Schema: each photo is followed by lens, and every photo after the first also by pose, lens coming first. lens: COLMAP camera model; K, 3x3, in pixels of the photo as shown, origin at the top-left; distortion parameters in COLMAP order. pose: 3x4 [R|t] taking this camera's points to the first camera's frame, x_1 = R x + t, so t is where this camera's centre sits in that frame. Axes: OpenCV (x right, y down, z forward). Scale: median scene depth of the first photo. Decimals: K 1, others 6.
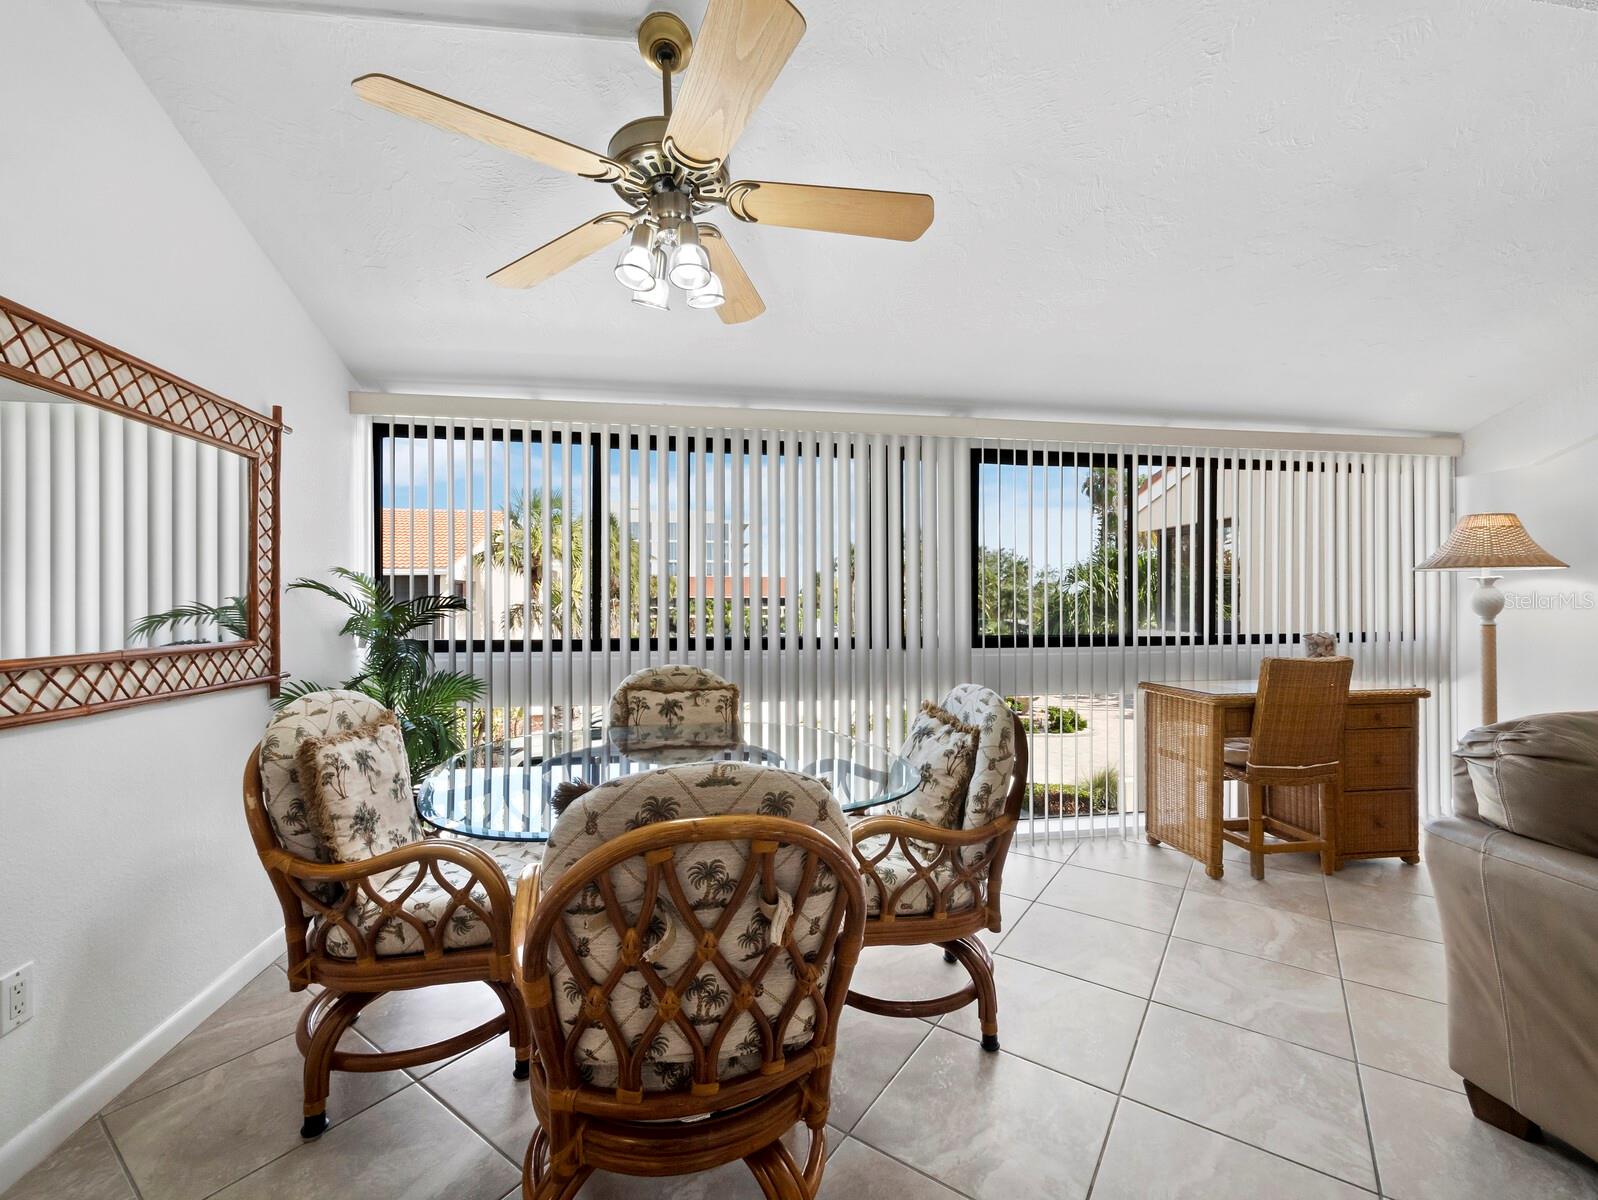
lens RADIAL K [[658.9, 0, 795.6], [0, 658.9, 598.8], [0, 0, 1]] dist [0.001736, 0.000149]
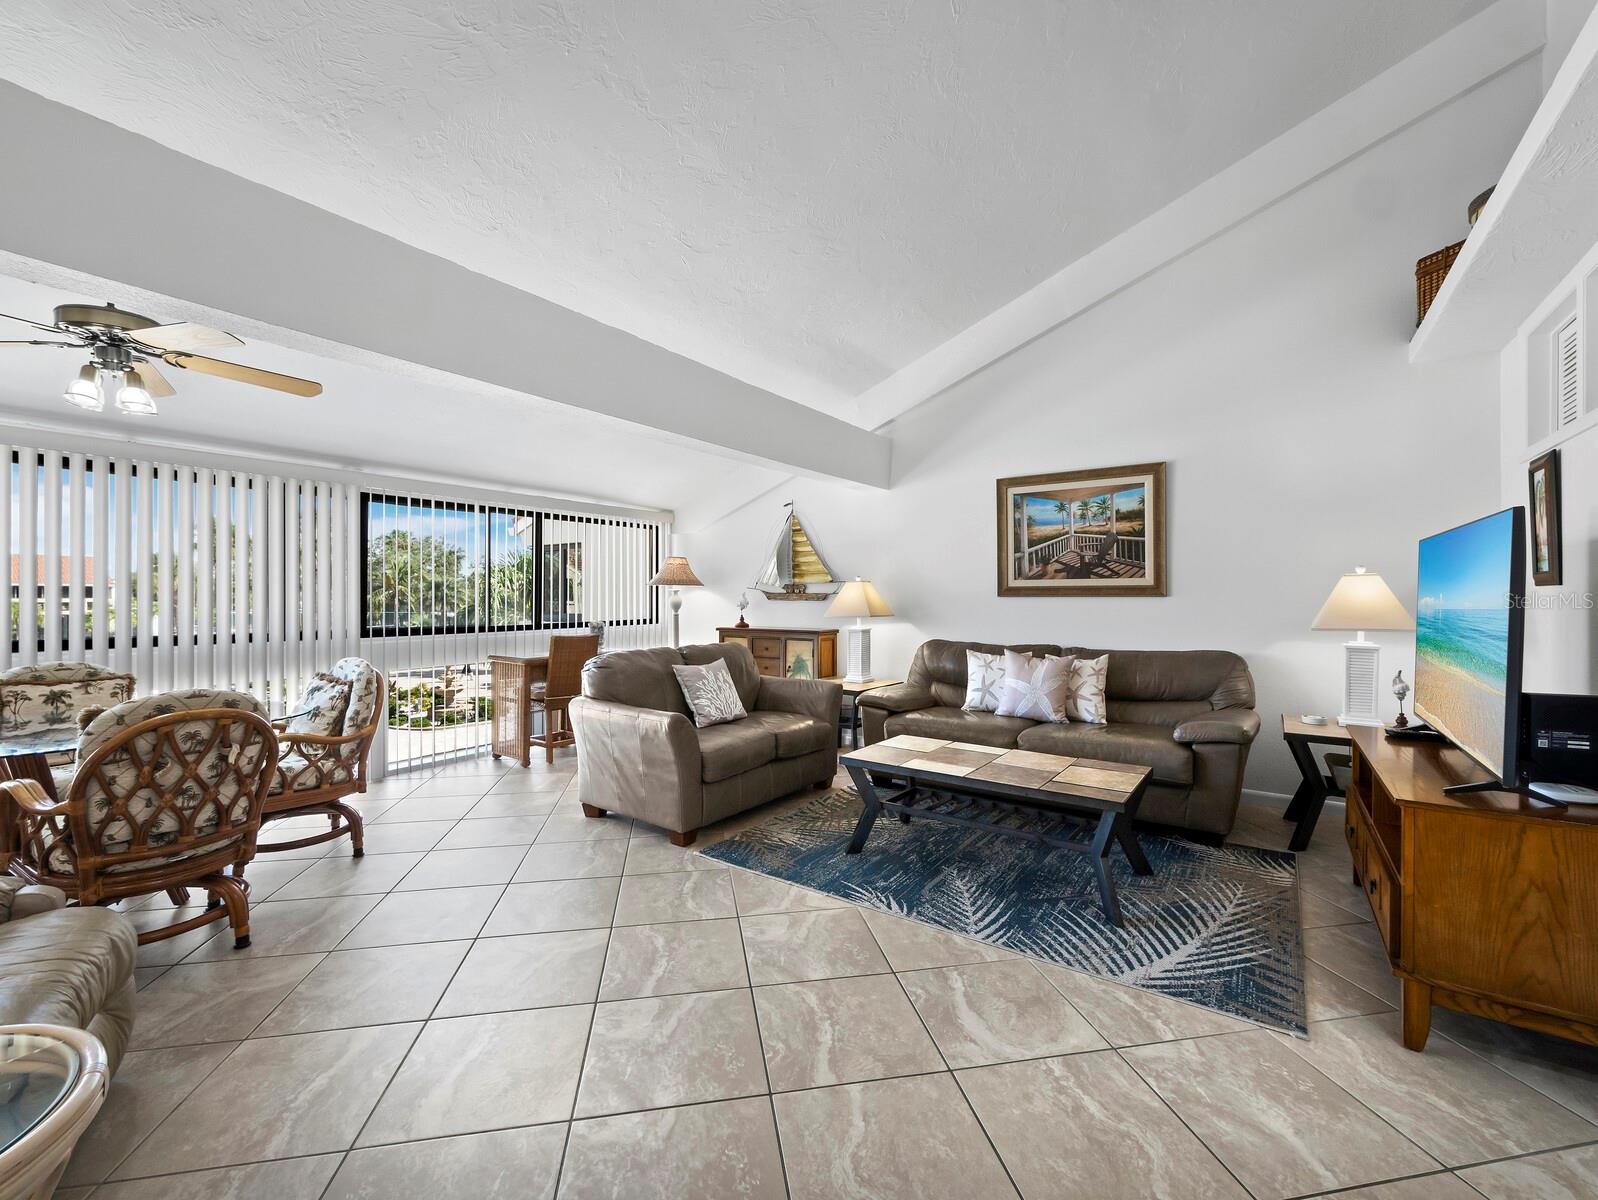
lens RADIAL K [[658.9, 0, 795.6], [0, 658.9, 598.8], [0, 0, 1]] dist [0.001736, 0.000149]
pose [[0.691072, 0.000704, 0.722786, -0.190810], [-0.009940, 0.999914, 0.008530, -0.052263], [-0.722718, -0.013079, 0.691019, -1.147060]]
